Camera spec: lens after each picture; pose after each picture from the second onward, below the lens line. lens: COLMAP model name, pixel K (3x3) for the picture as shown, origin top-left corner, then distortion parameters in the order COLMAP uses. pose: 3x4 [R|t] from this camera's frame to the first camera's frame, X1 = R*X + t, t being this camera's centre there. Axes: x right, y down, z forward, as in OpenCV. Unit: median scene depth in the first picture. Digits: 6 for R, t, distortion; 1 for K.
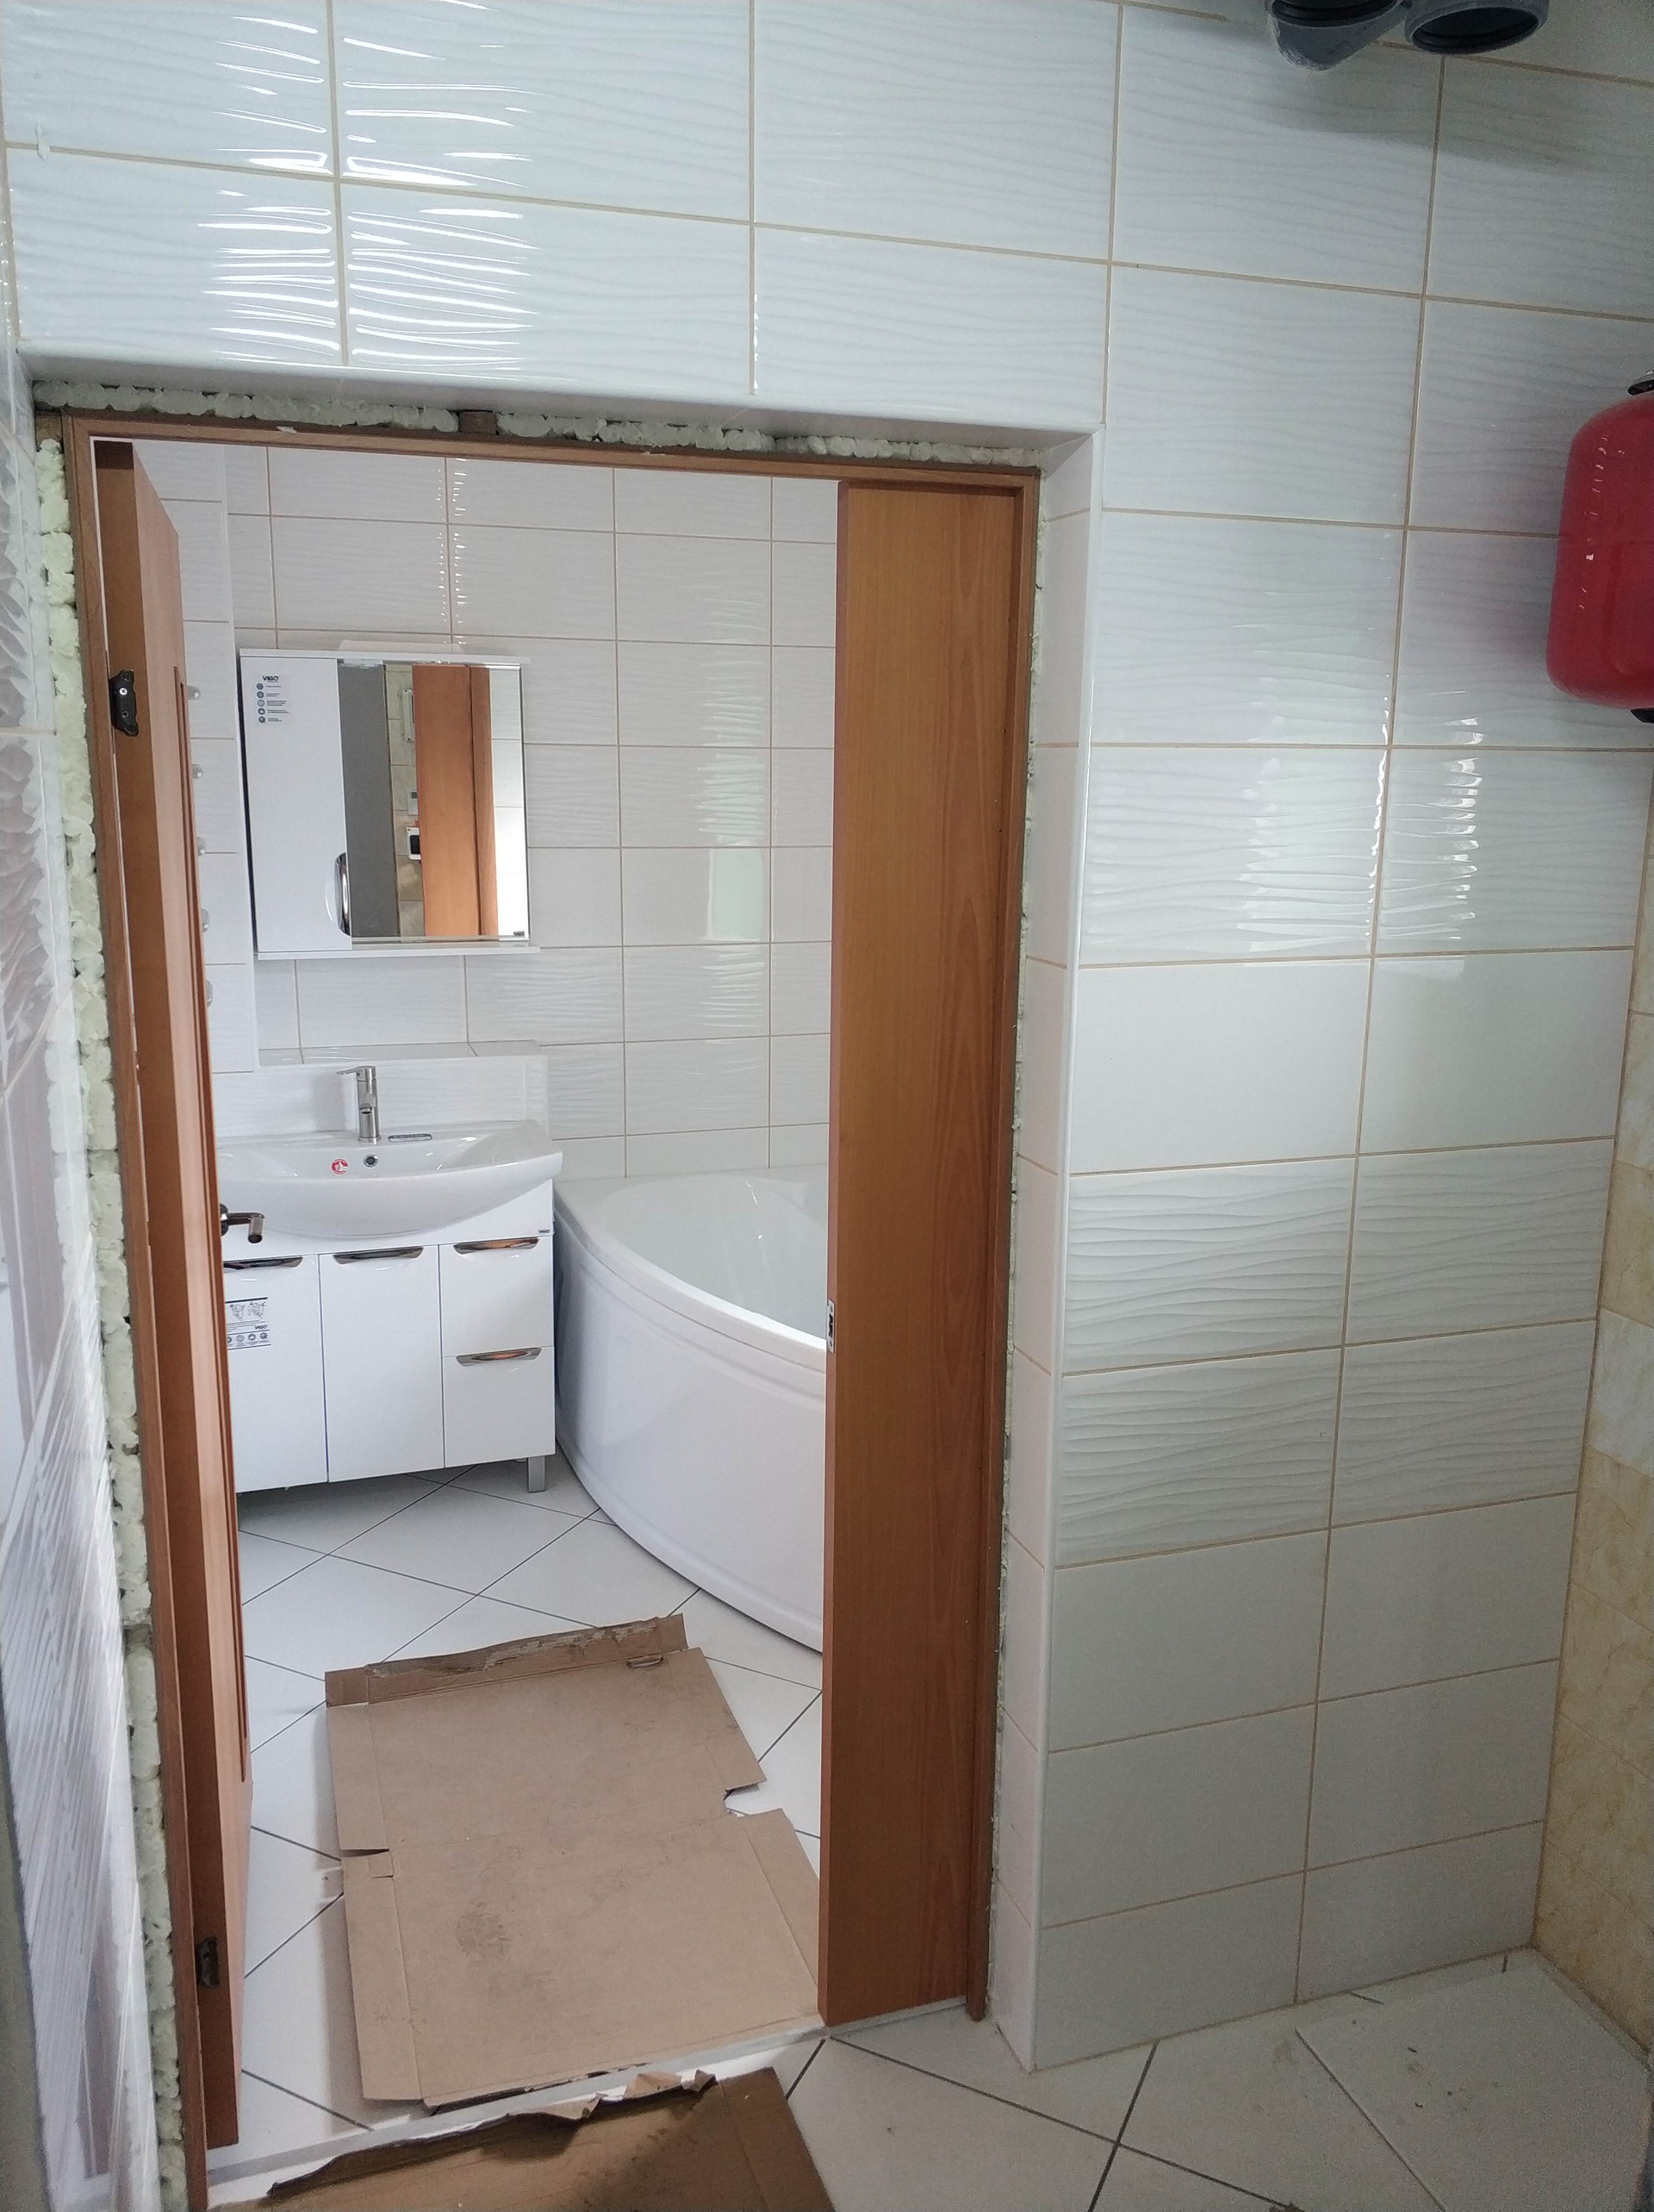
lens RADIAL K [[1726.8, 0, 843.7], [0, 1726.8, 1103.8], [0, 0, 1]] dist [0.057018, -0.038748]
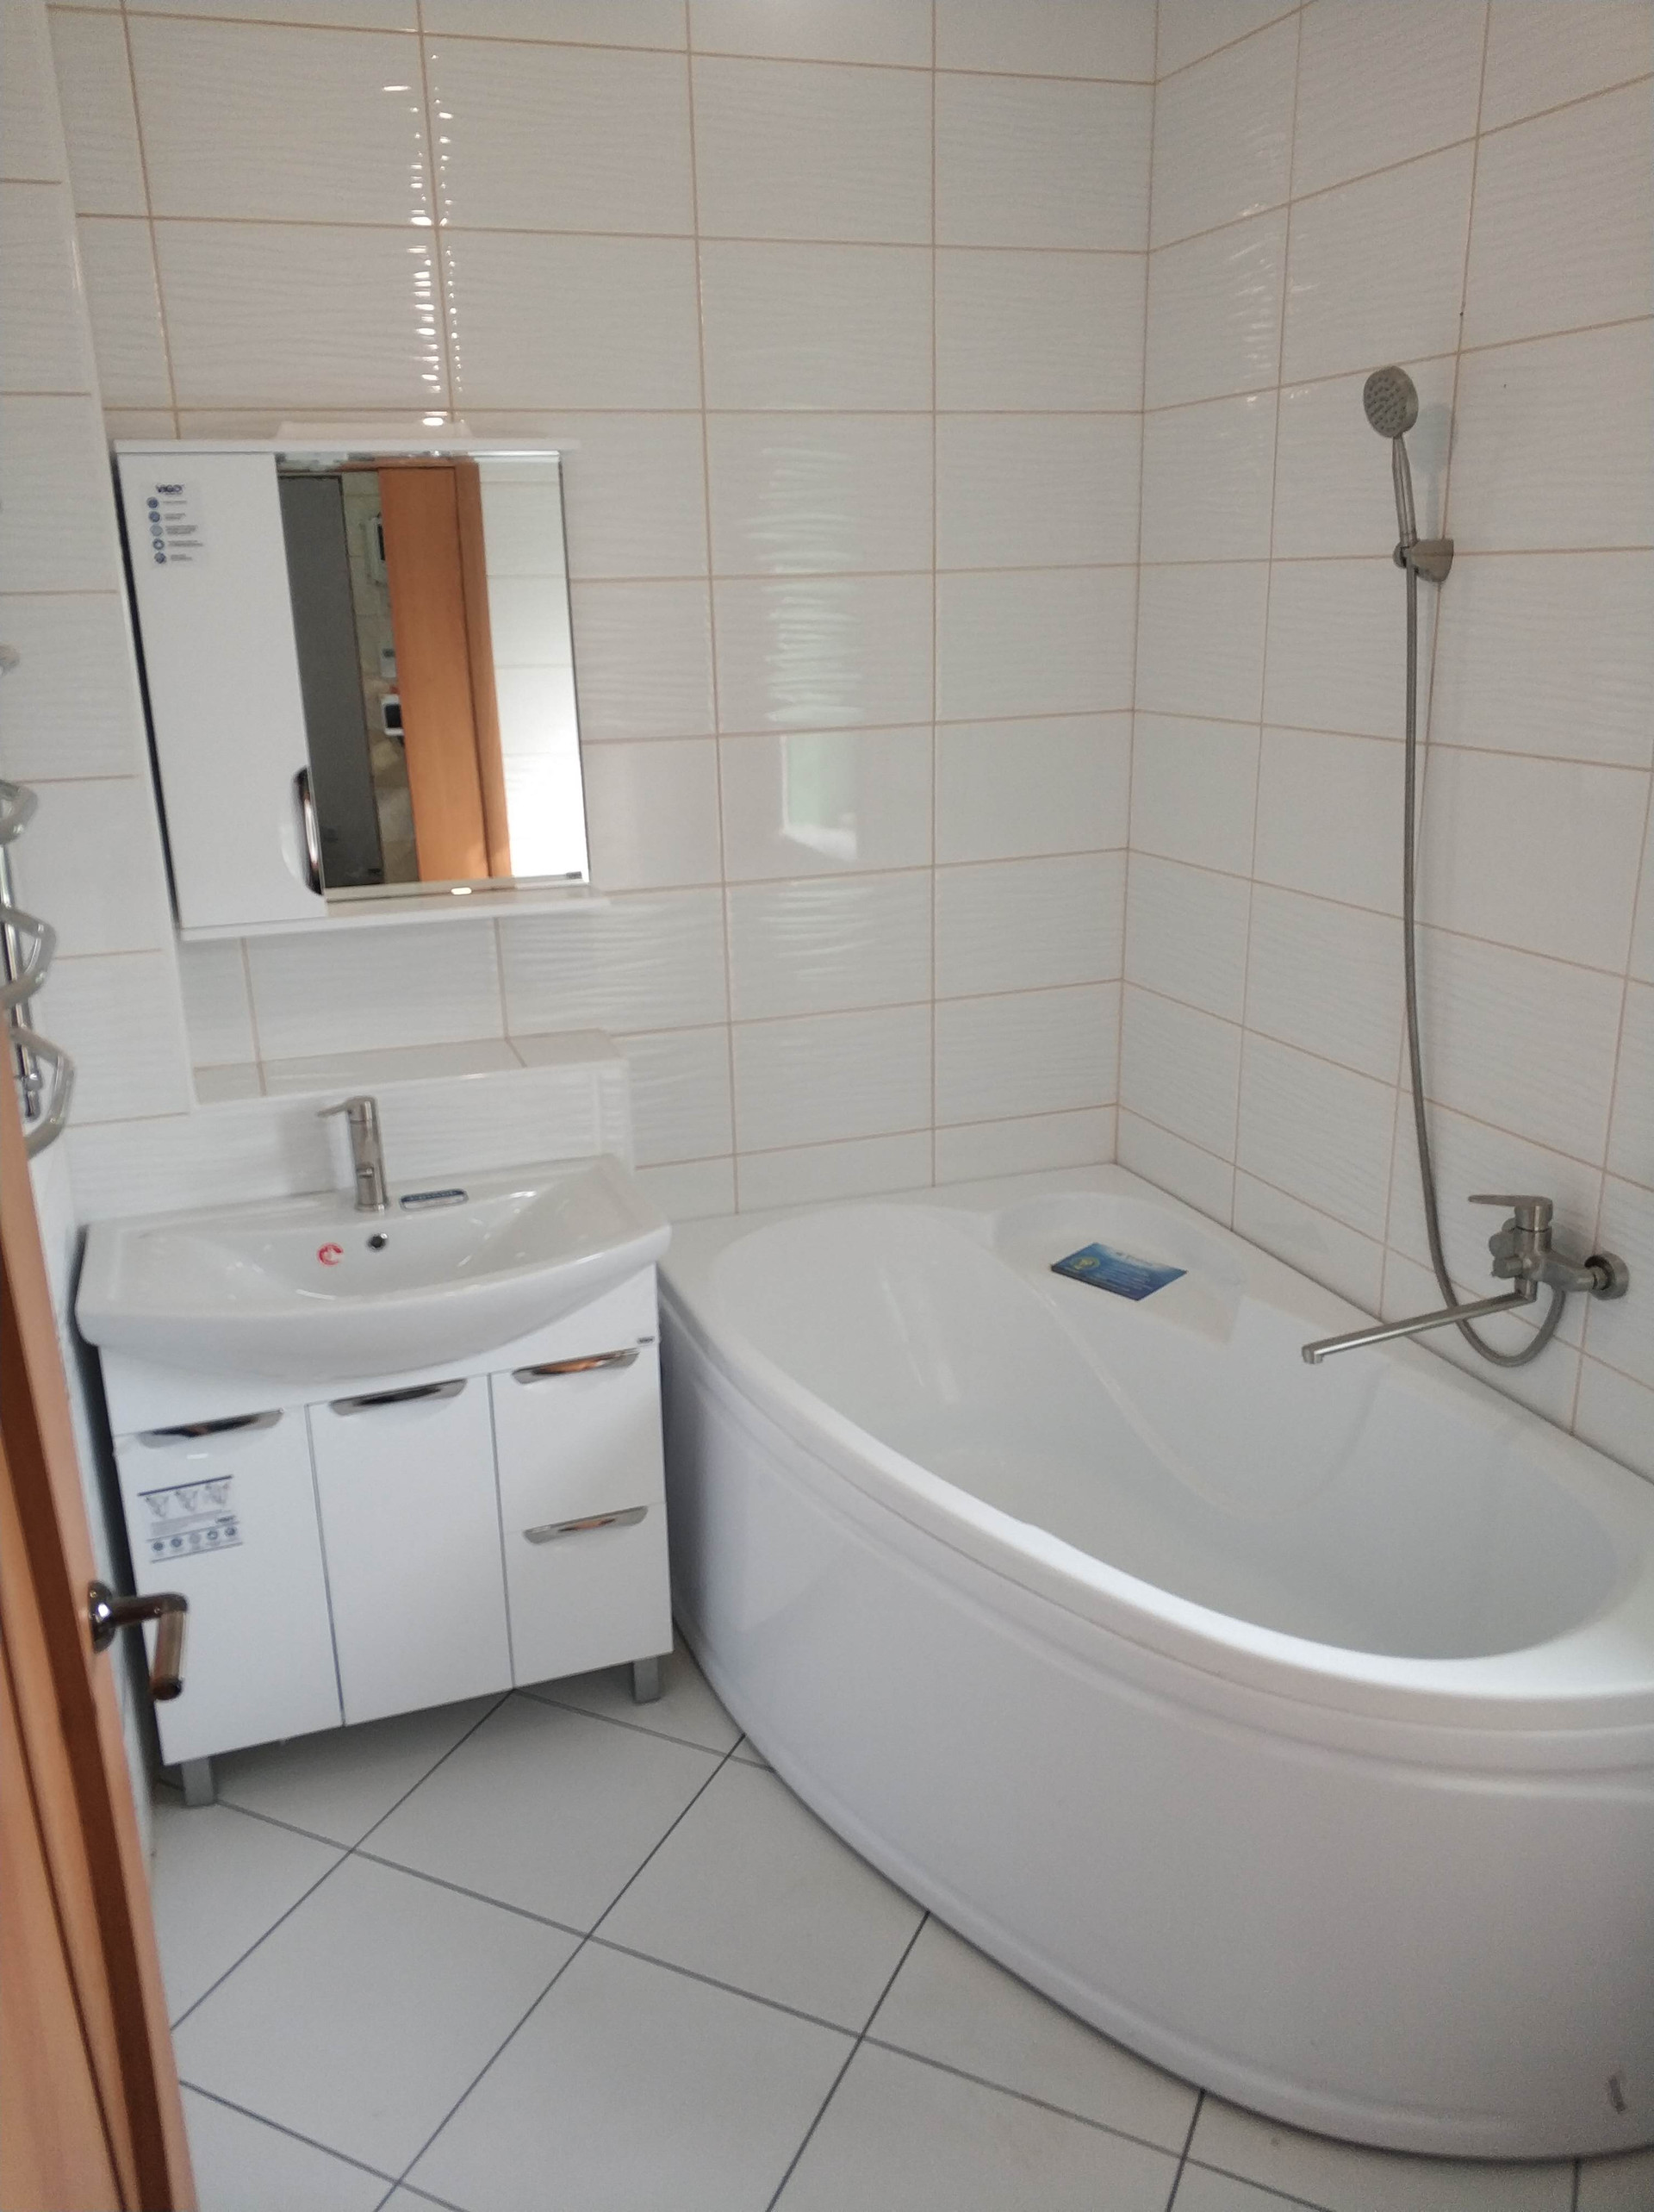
lens RADIAL K [[1726.8, 0, 807.3], [0, 1726.8, 1114.8], [0, 0, 1]] dist [0.057018, -0.038748]
pose [[0.999280, -0.035886, -0.012299, -0.099471], [0.036925, 0.994449, 0.098530, -0.073566], [0.008695, -0.098913, 0.995058, 0.351032]]
